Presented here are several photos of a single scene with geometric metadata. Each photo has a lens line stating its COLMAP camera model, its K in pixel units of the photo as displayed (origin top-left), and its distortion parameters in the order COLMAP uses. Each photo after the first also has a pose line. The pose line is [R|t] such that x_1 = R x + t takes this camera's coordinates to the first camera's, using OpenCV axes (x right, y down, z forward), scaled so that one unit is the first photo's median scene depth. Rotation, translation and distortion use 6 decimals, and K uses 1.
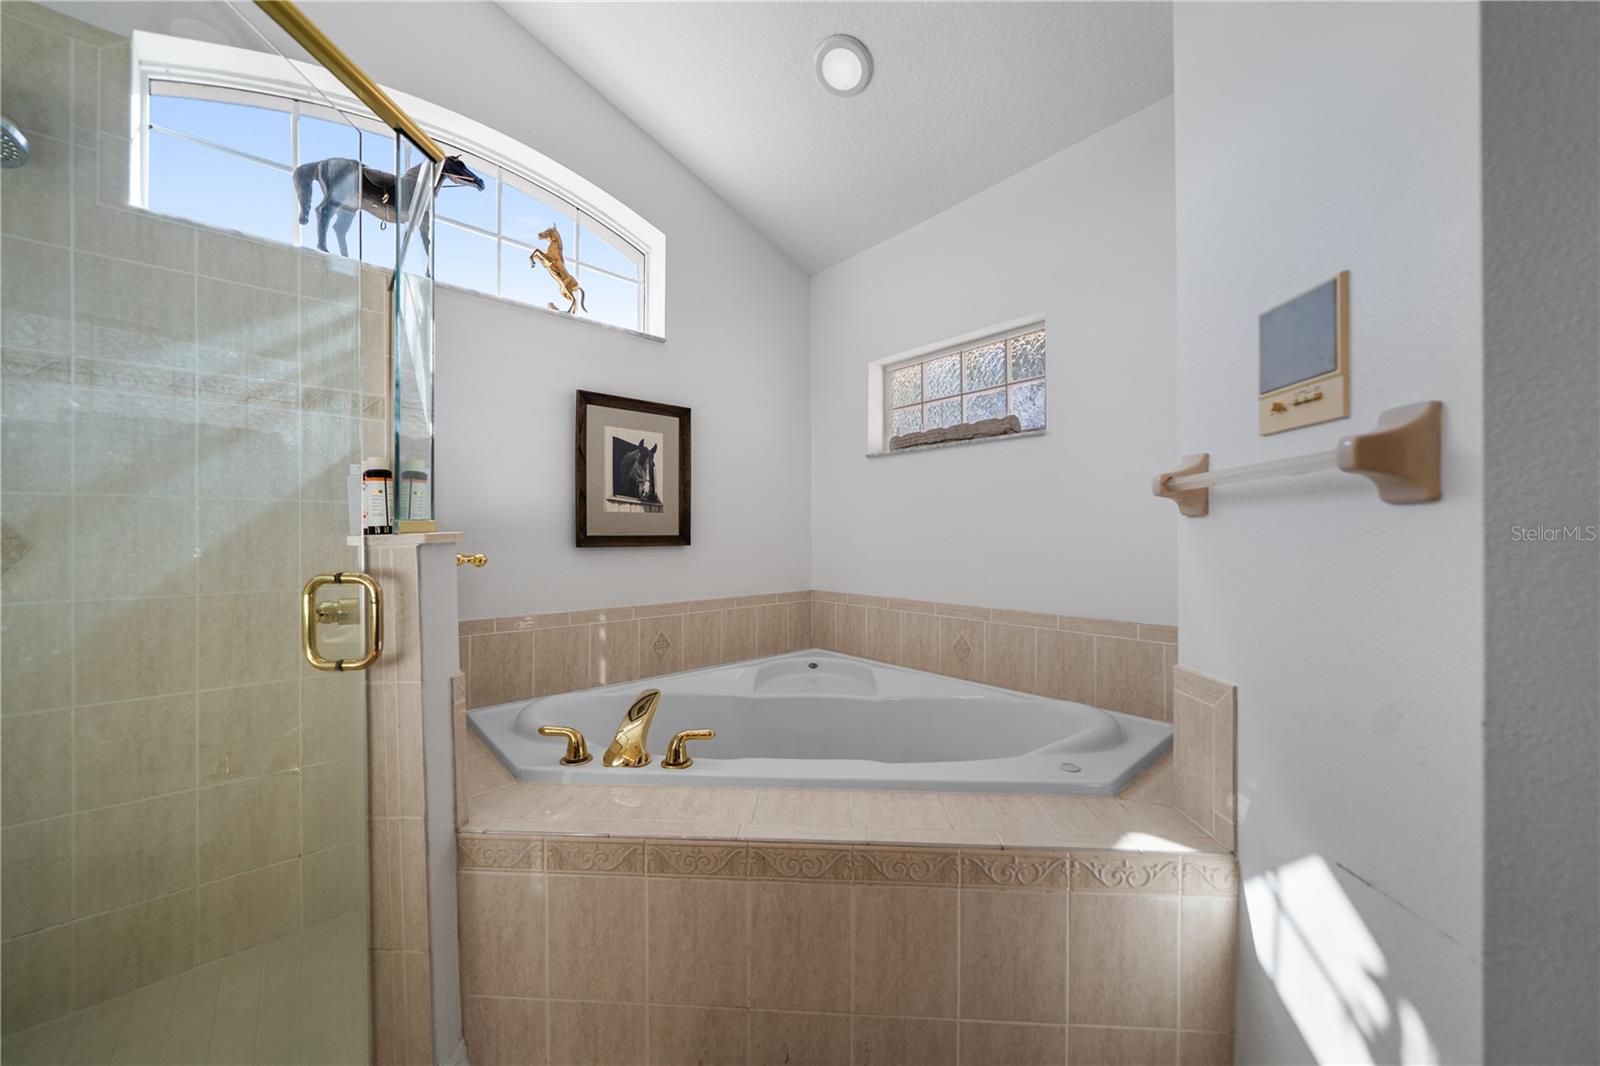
lens RADIAL K [[549.3, 0, 805.1], [0, 549.3, 537.1], [0, 0, 1]] dist [0.000914, 0.000009]
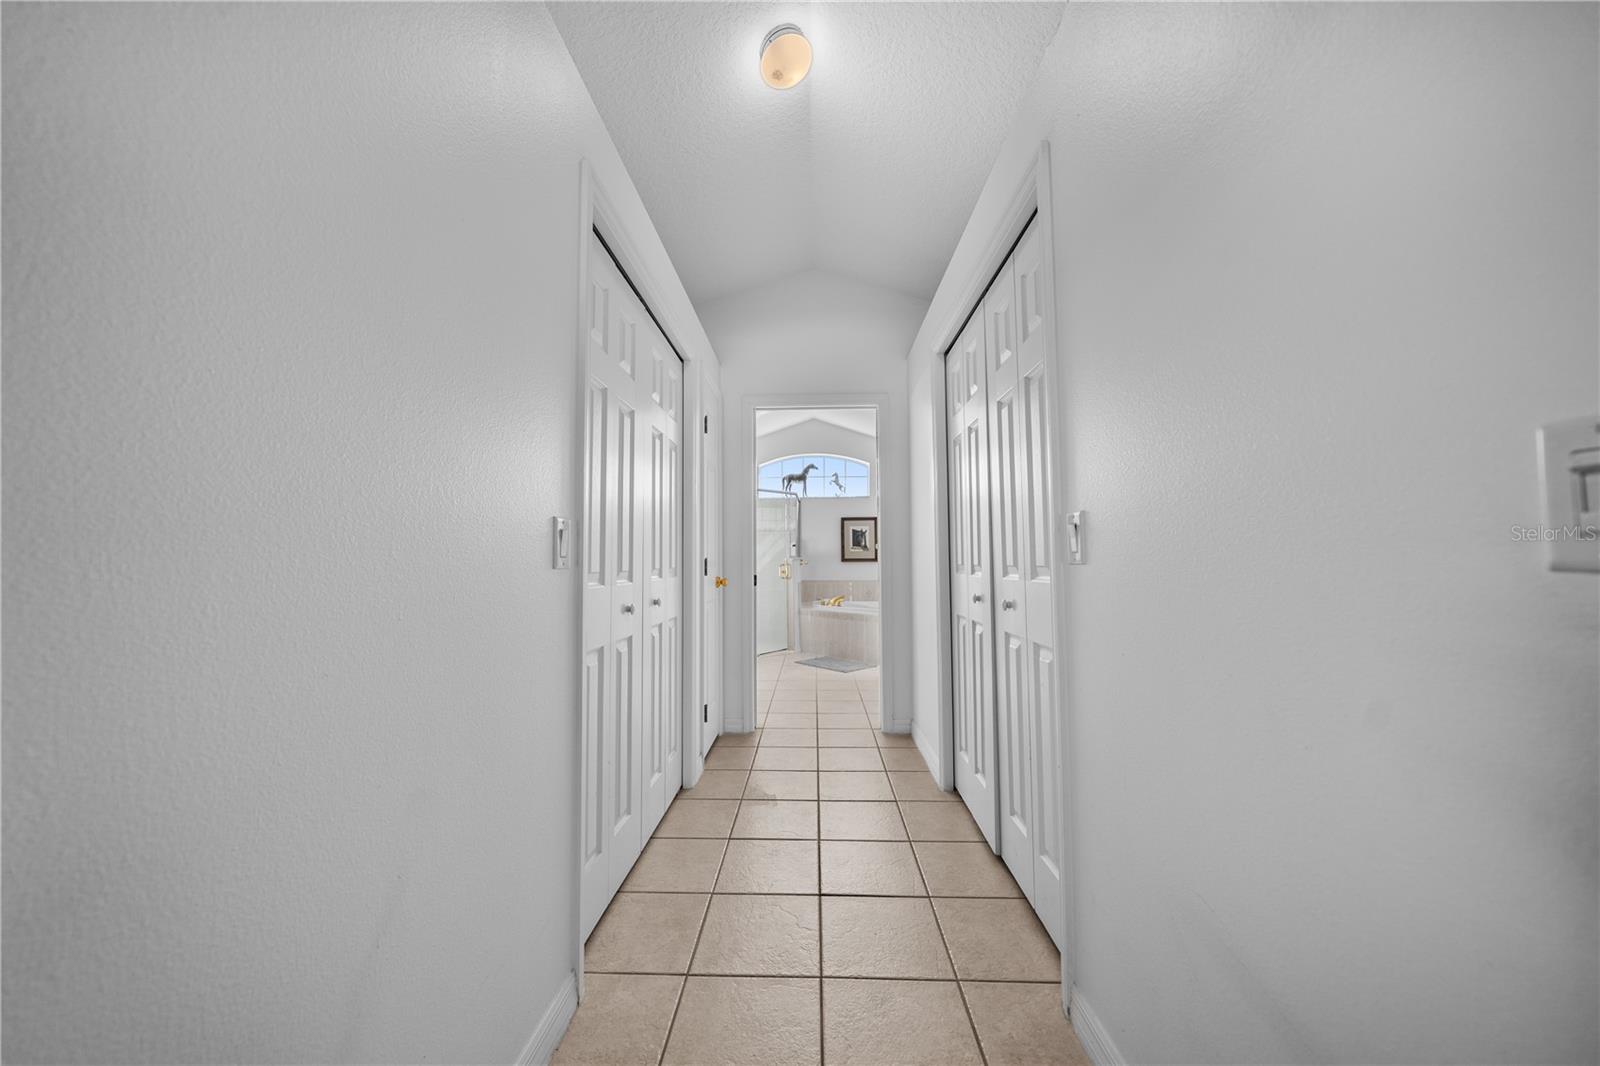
lens RADIAL K [[549.3, 0, 799.6], [0, 549.3, 535.1], [0, 0, 1]] dist [0.000914, 0.000009]
pose [[0.721034, -0.033064, -0.692111, 1.767444], [-0.000117, 0.998855, -0.047840, 0.014294], [0.692900, 0.034575, 0.720204, -1.663568]]
